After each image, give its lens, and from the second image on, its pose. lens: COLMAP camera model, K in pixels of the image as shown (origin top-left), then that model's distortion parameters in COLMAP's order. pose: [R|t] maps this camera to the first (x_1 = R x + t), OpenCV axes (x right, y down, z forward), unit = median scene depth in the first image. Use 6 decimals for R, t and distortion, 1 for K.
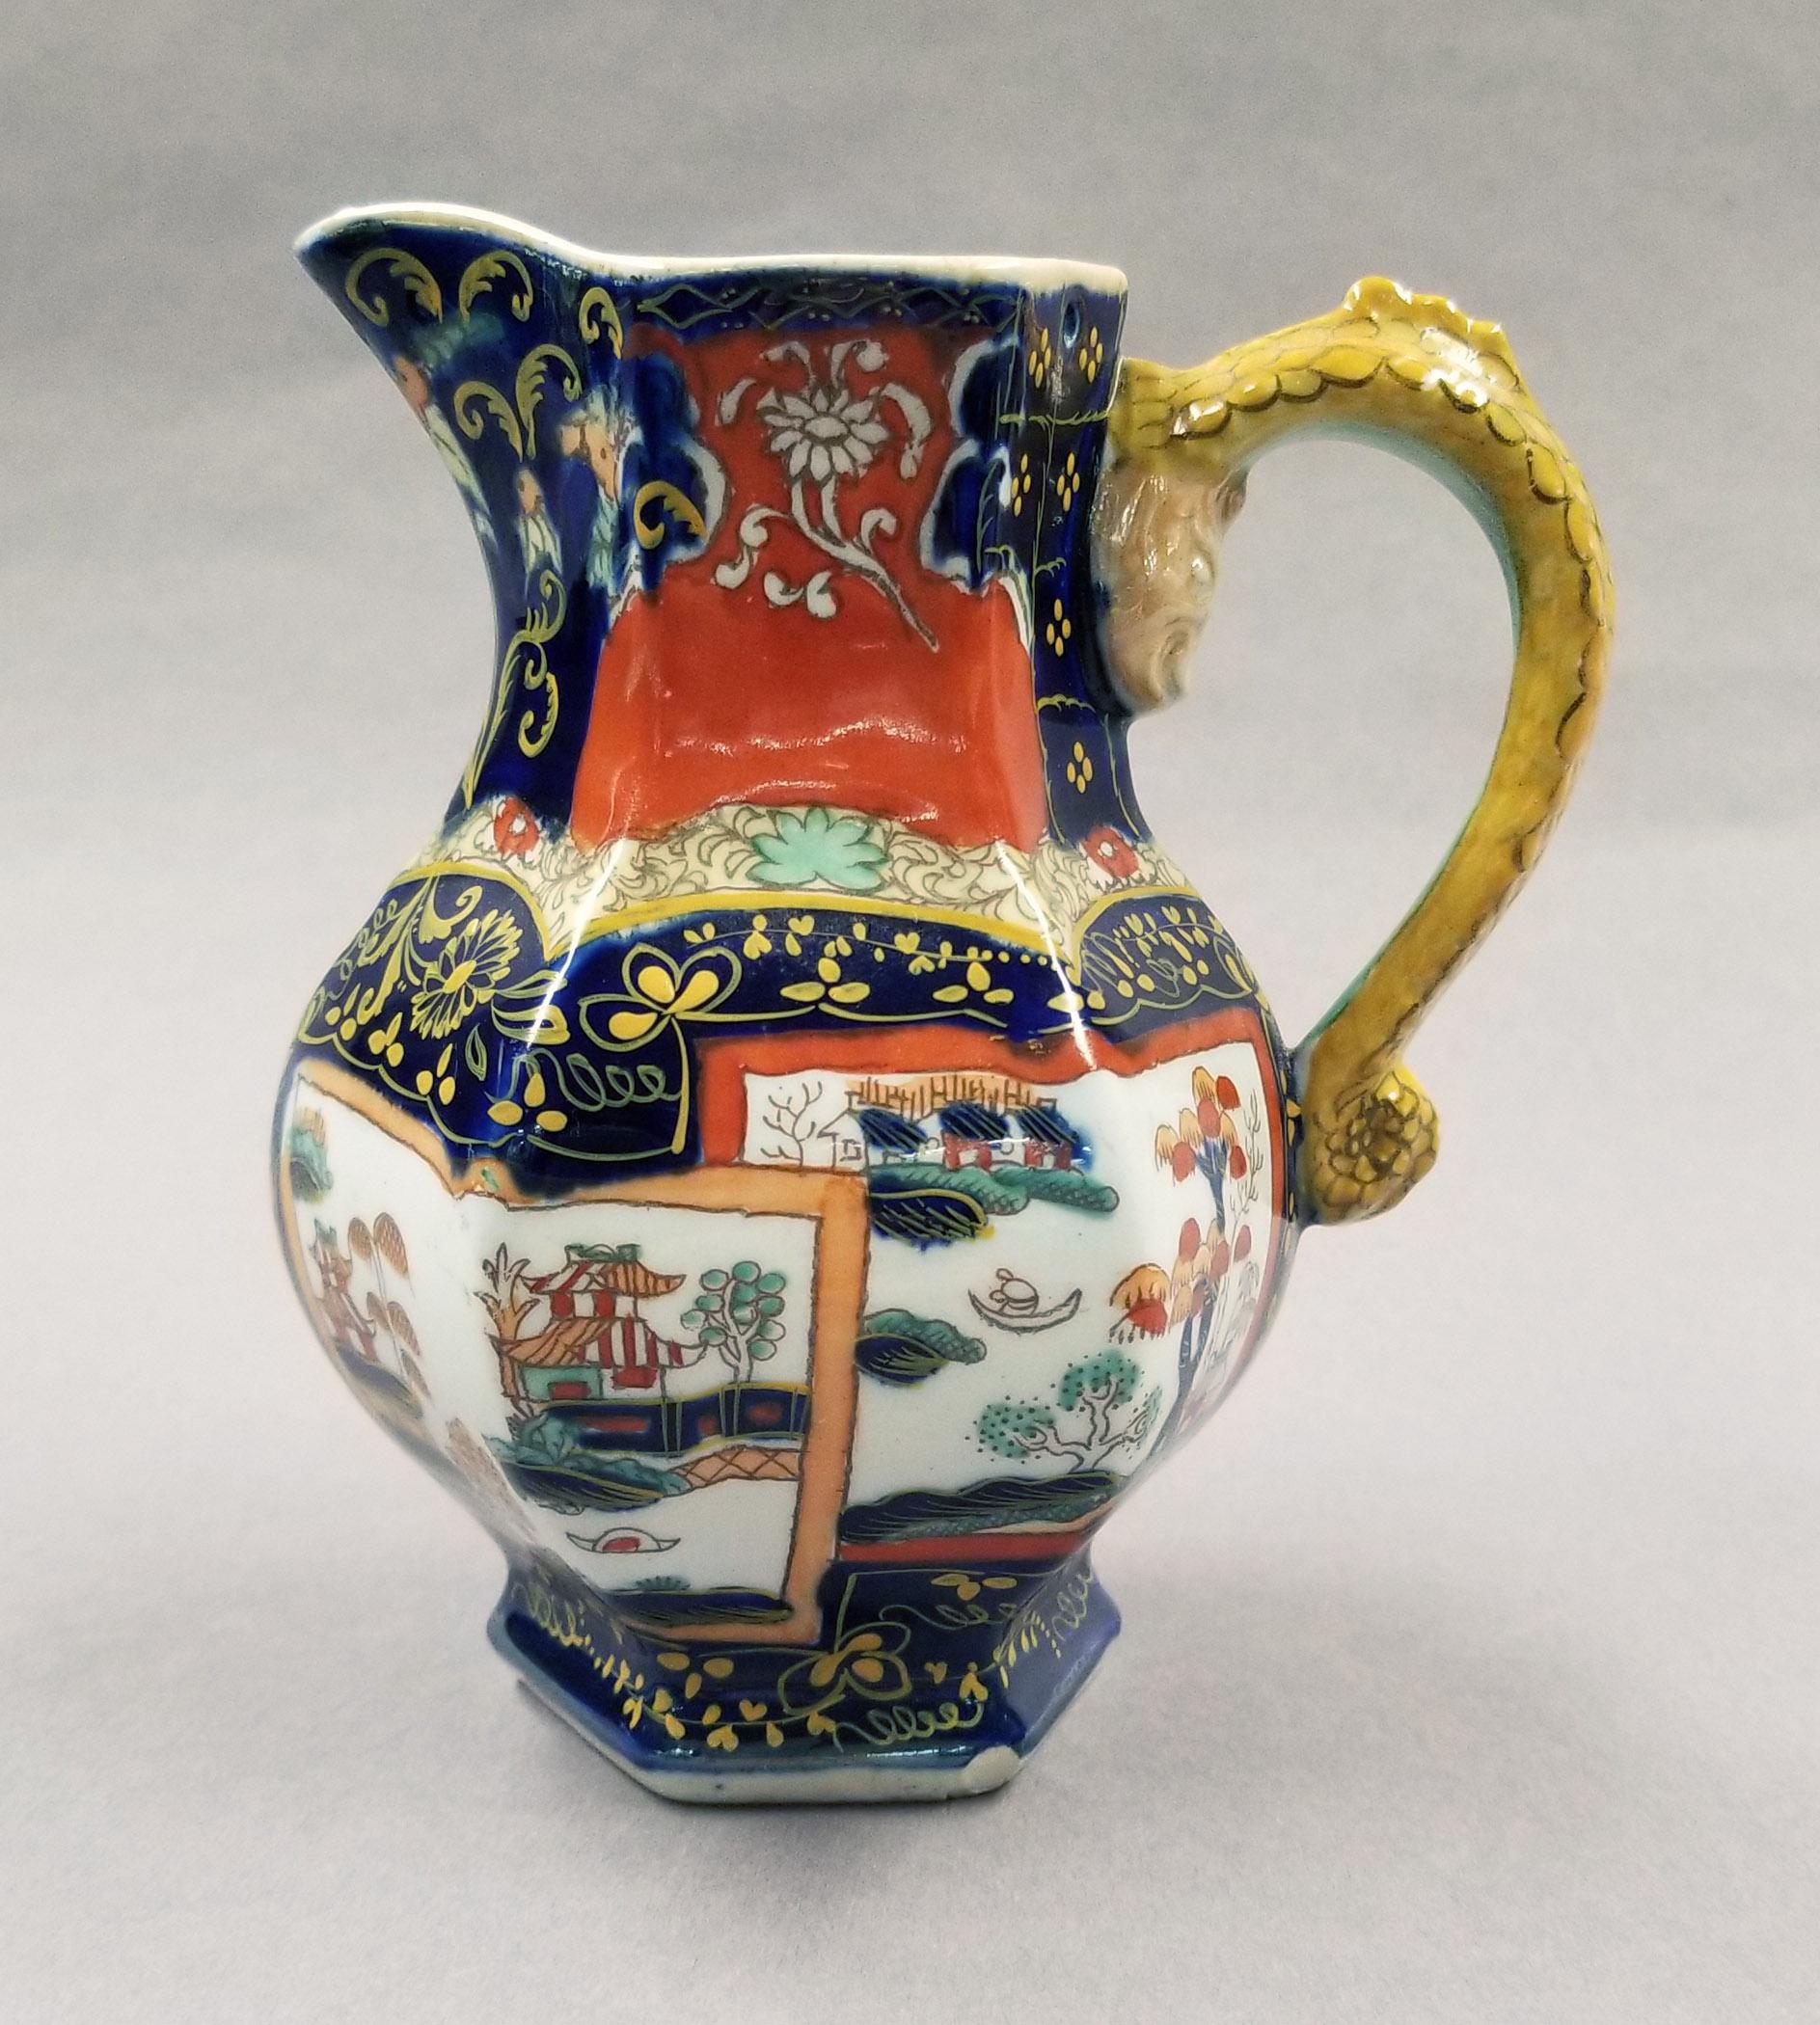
lens RADIAL K [[1797.1, 0, 913.5], [0, 1797.1, 1000.9], [0, 0, 1]] dist [0.039554, -0.014930]
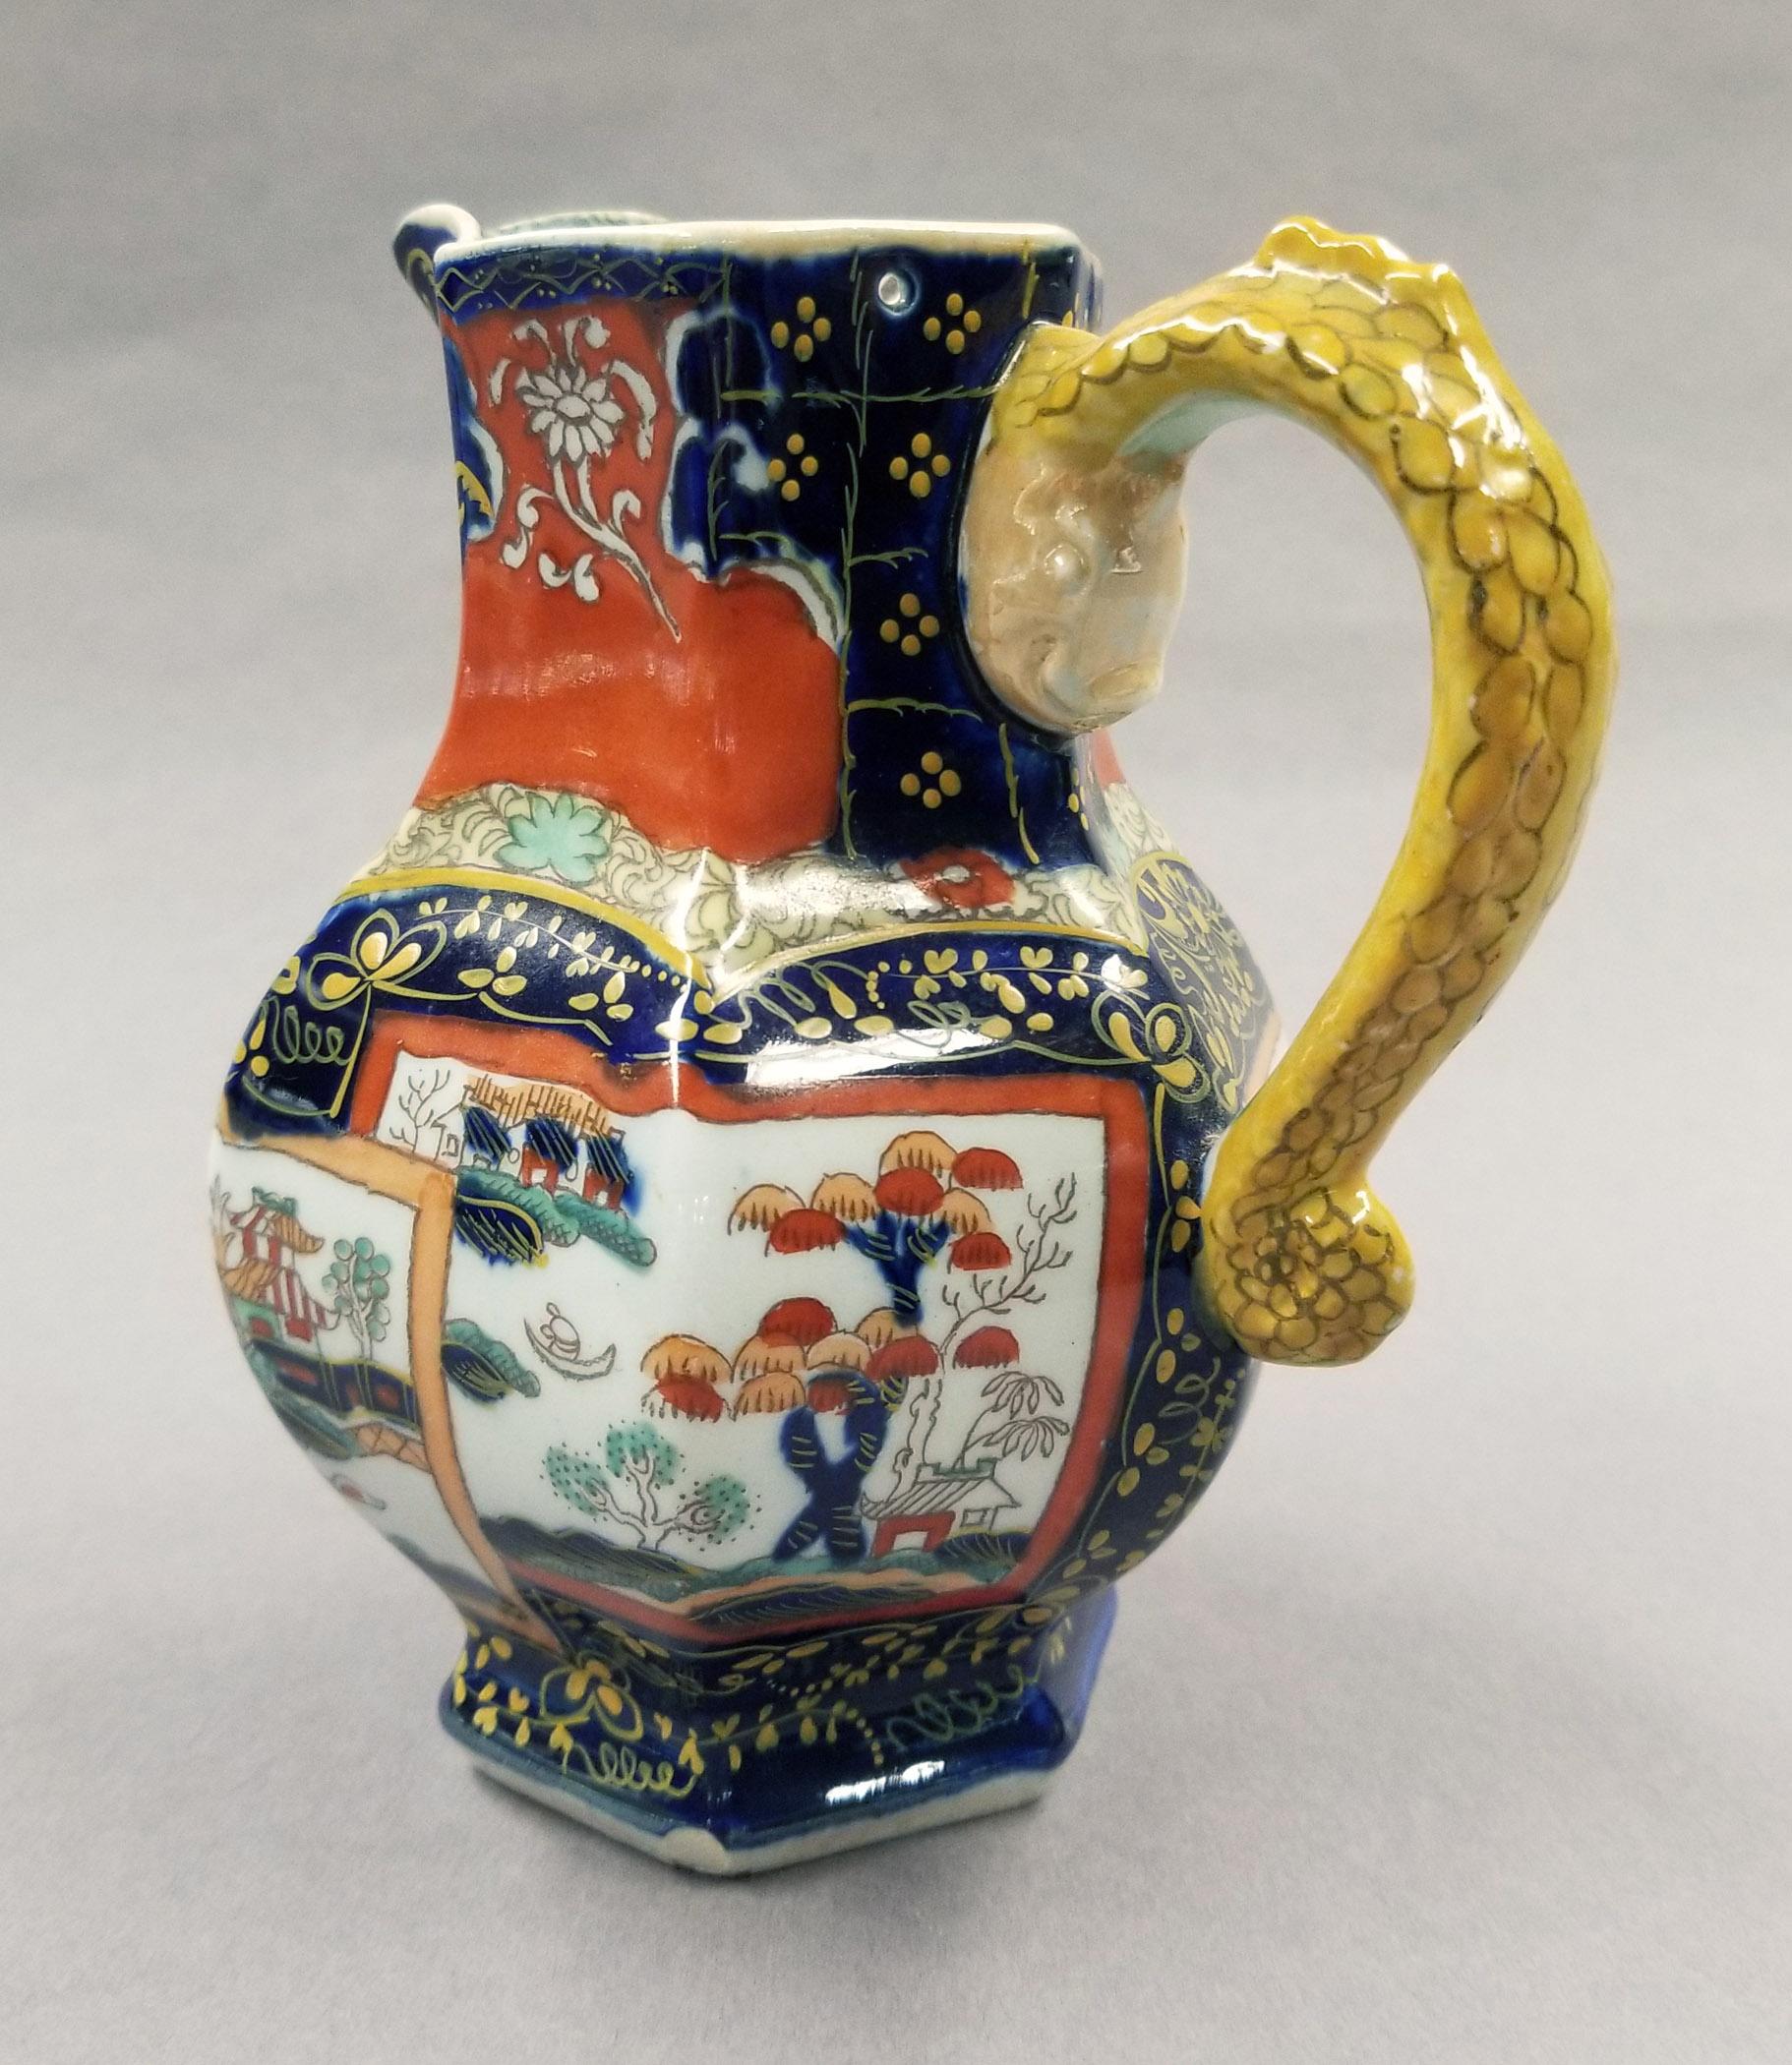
lens RADIAL K [[1750.4, 0, 915.0], [0, 1750.4, 914.7], [0, 0, 1]] dist [0.048480, -0.030378]
pose [[0.870057, 0.123470, -0.477238, 0.590143], [-0.140057, 0.990143, 0.000829, -0.072363], [0.472636, 0.066119, 0.878774, 0.267817]]
